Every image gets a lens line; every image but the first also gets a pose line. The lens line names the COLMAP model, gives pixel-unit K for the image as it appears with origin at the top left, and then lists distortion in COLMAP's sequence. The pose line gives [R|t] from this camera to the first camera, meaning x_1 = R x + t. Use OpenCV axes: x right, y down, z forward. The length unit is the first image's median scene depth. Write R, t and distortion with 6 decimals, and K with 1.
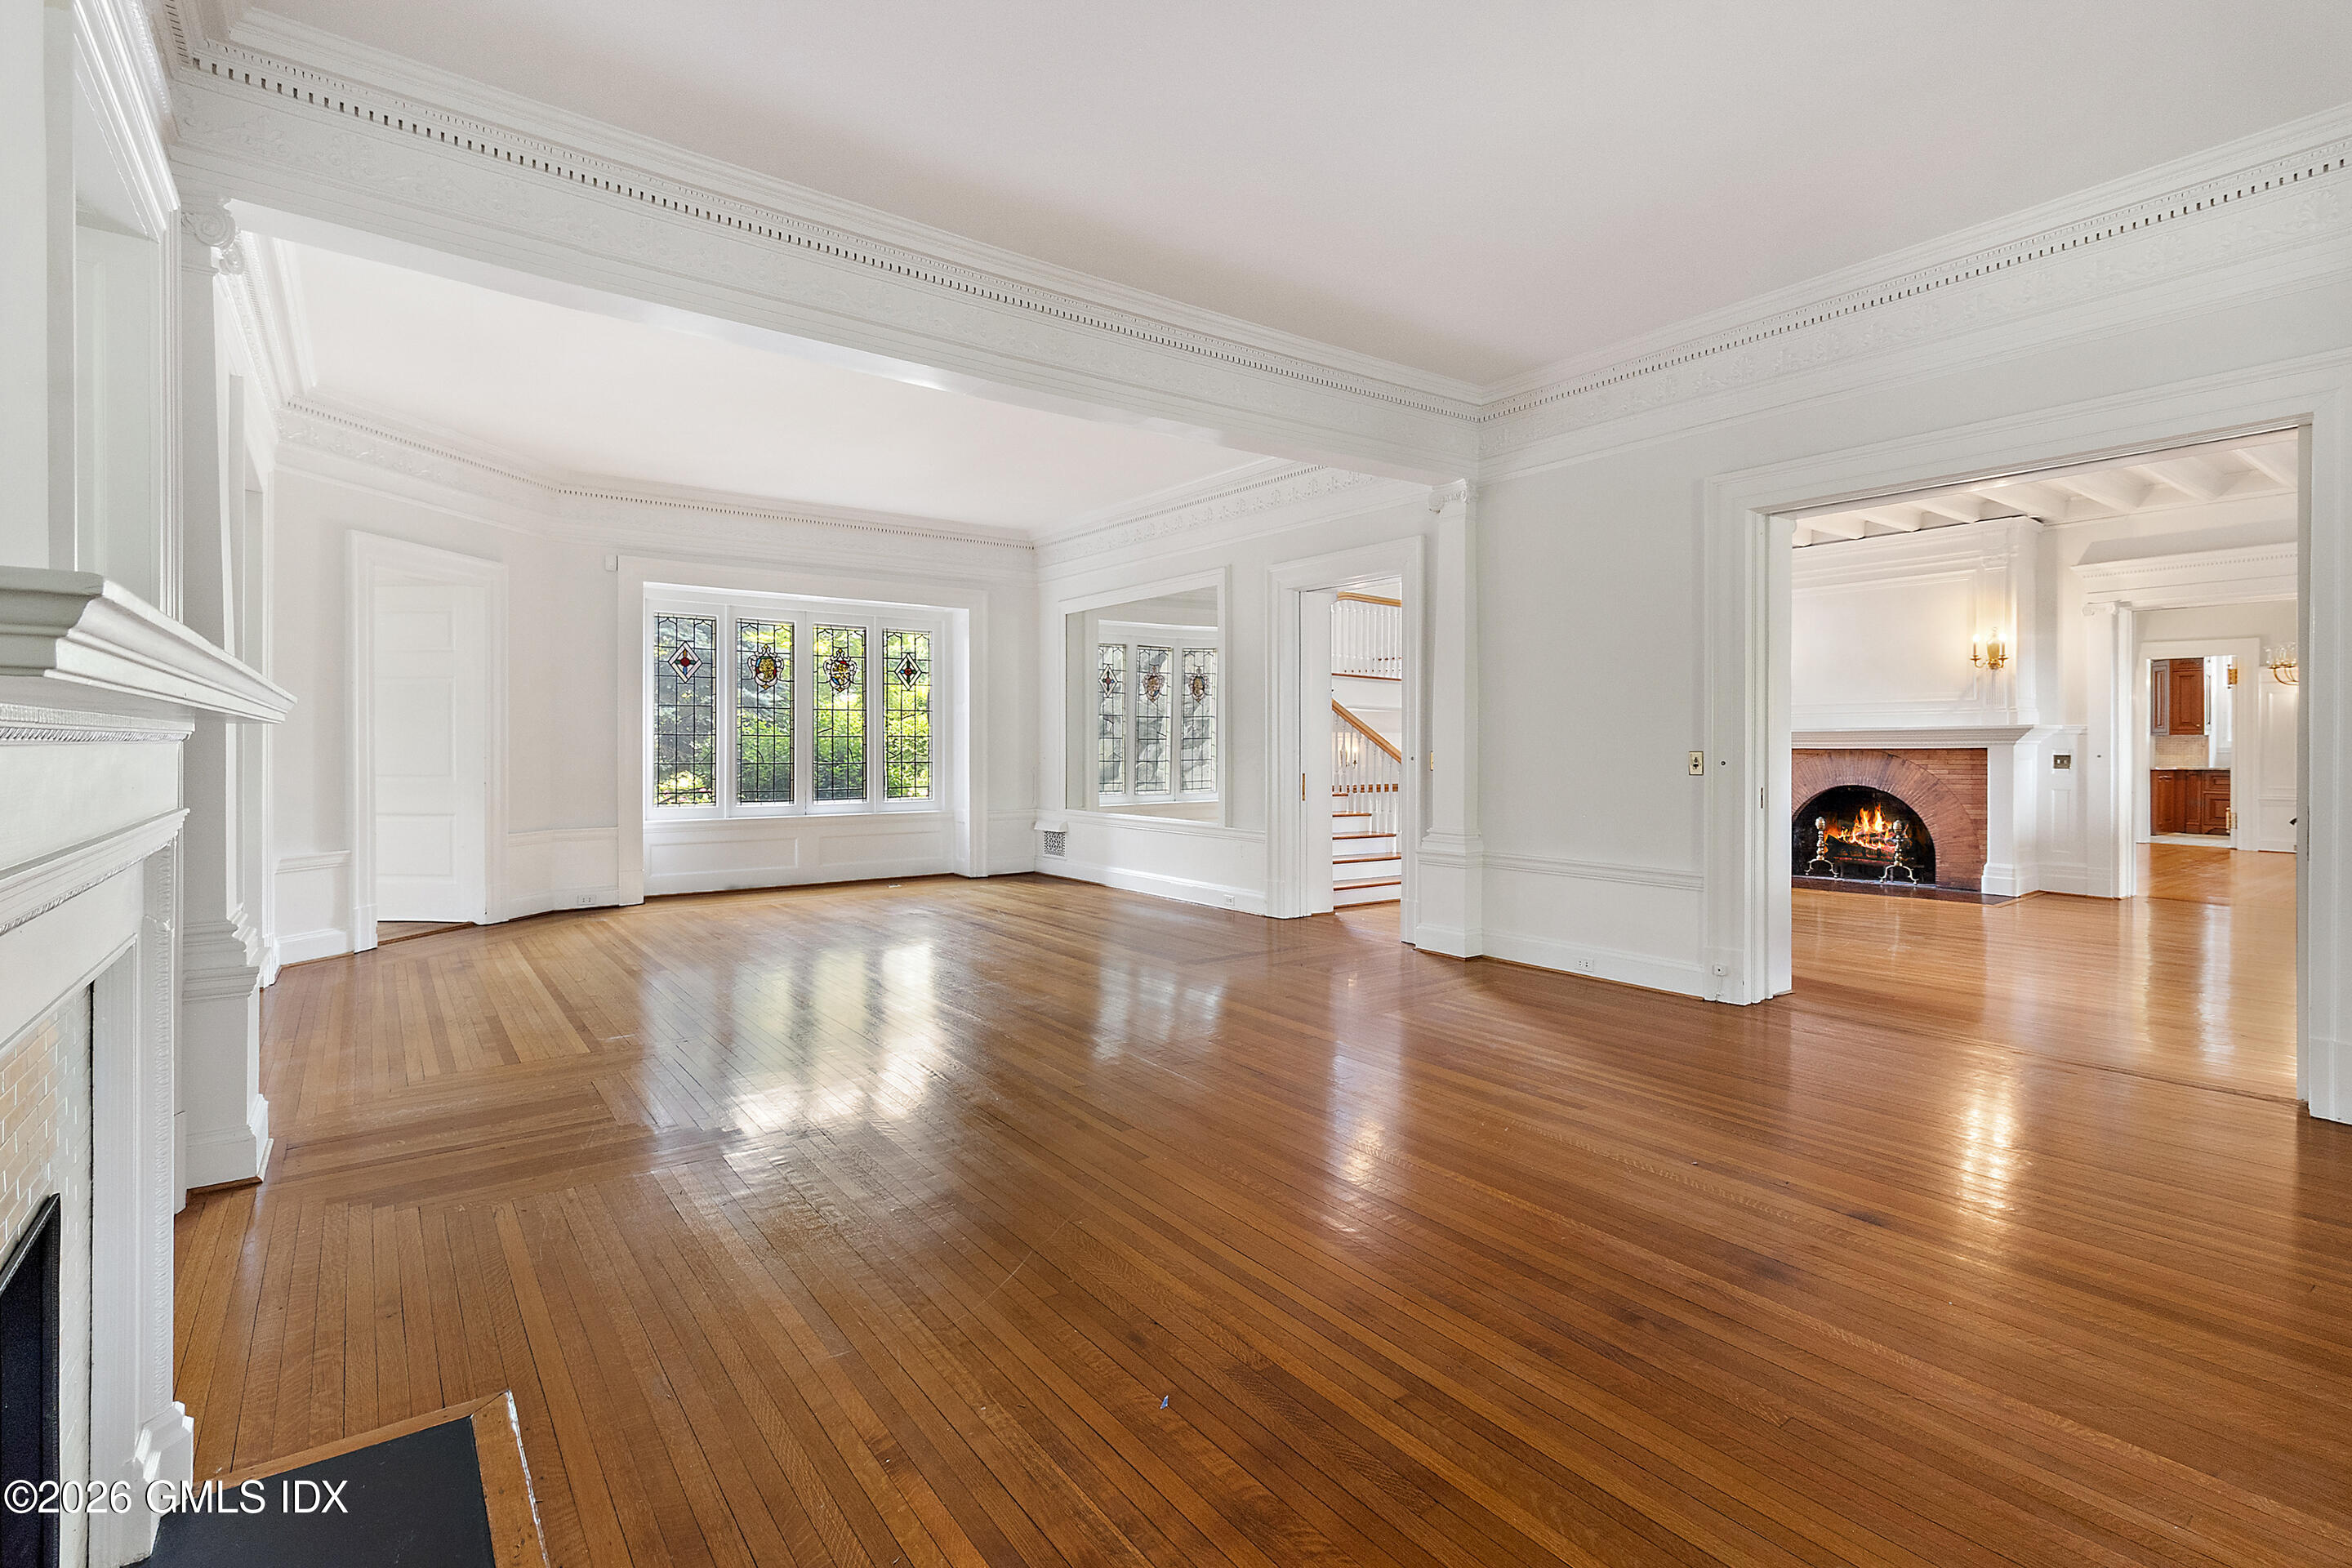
lens RADIAL K [[1087.5, 0, 1176.4], [0, 1087.5, 759.9], [0, 0, 1]] dist [0.001309, 0.000162]
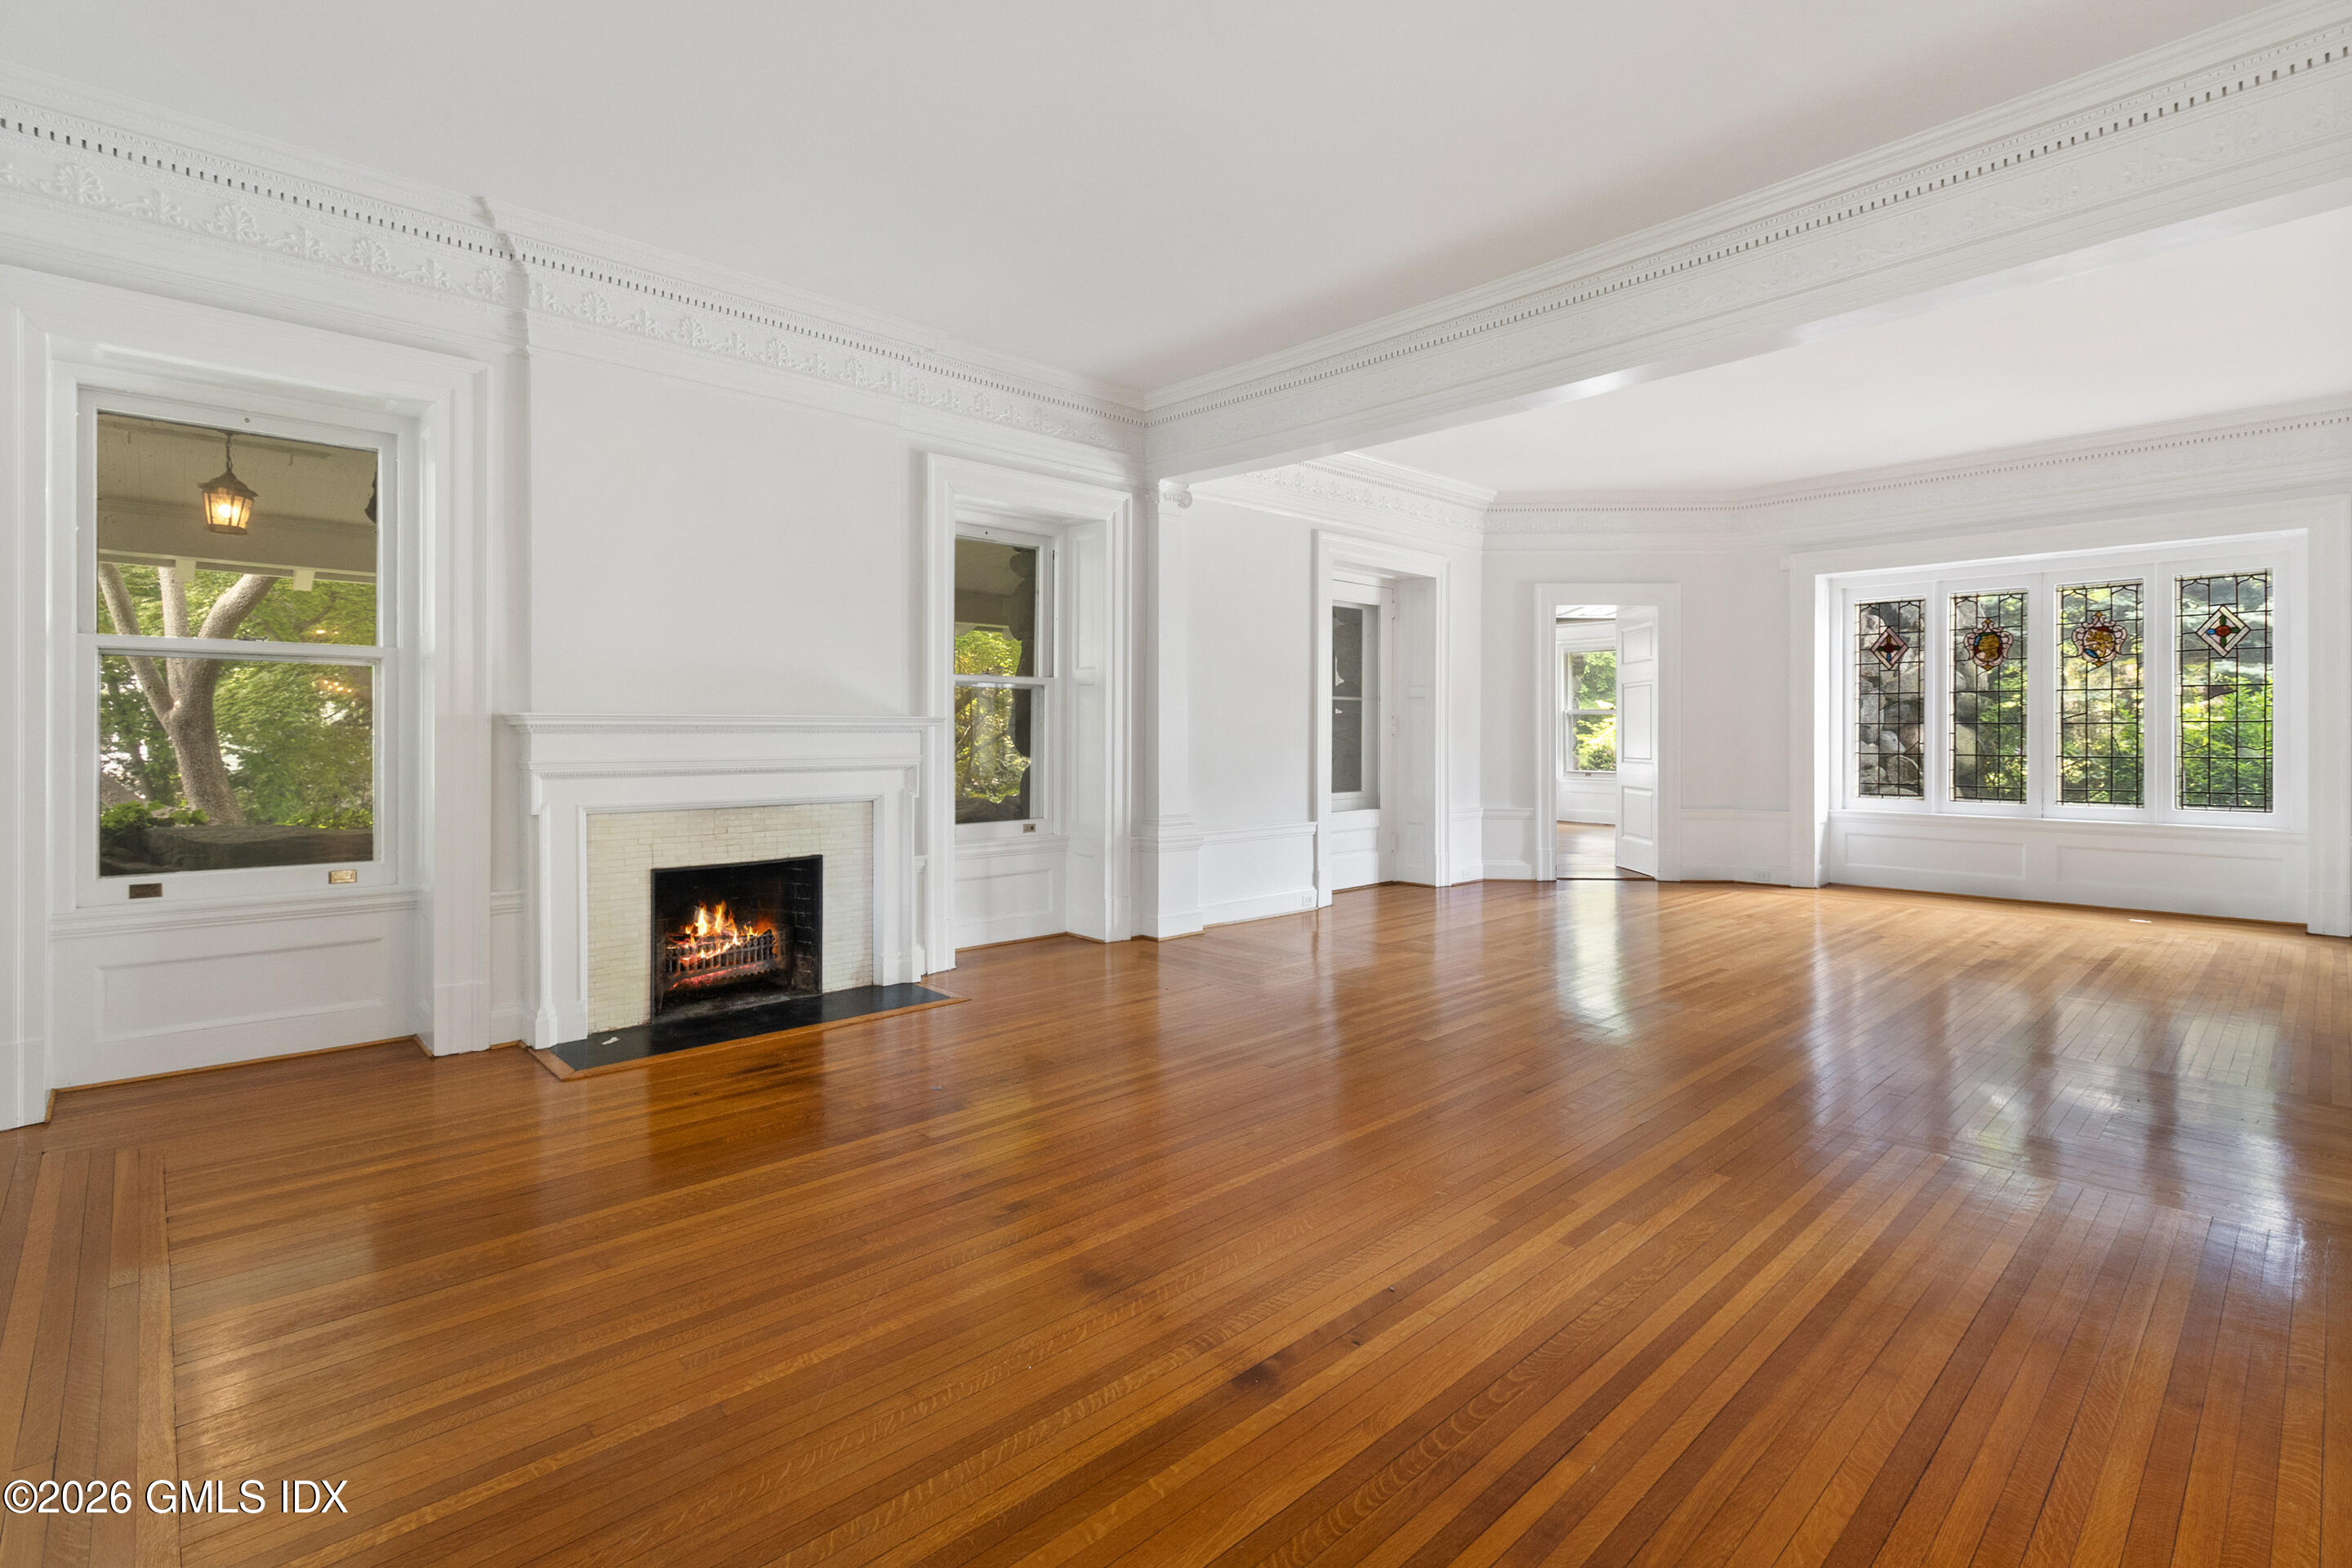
lens RADIAL K [[1087.5, 0, 1201.5], [0, 1087.5, 736.1], [0, 0, 1]] dist [0.001309, 0.000162]
pose [[0.130883, 0.001467, -0.991397, 0.420452], [-0.013577, 0.999908, -0.000313, -0.003583], [0.991305, 0.013502, 0.130891, 0.266587]]
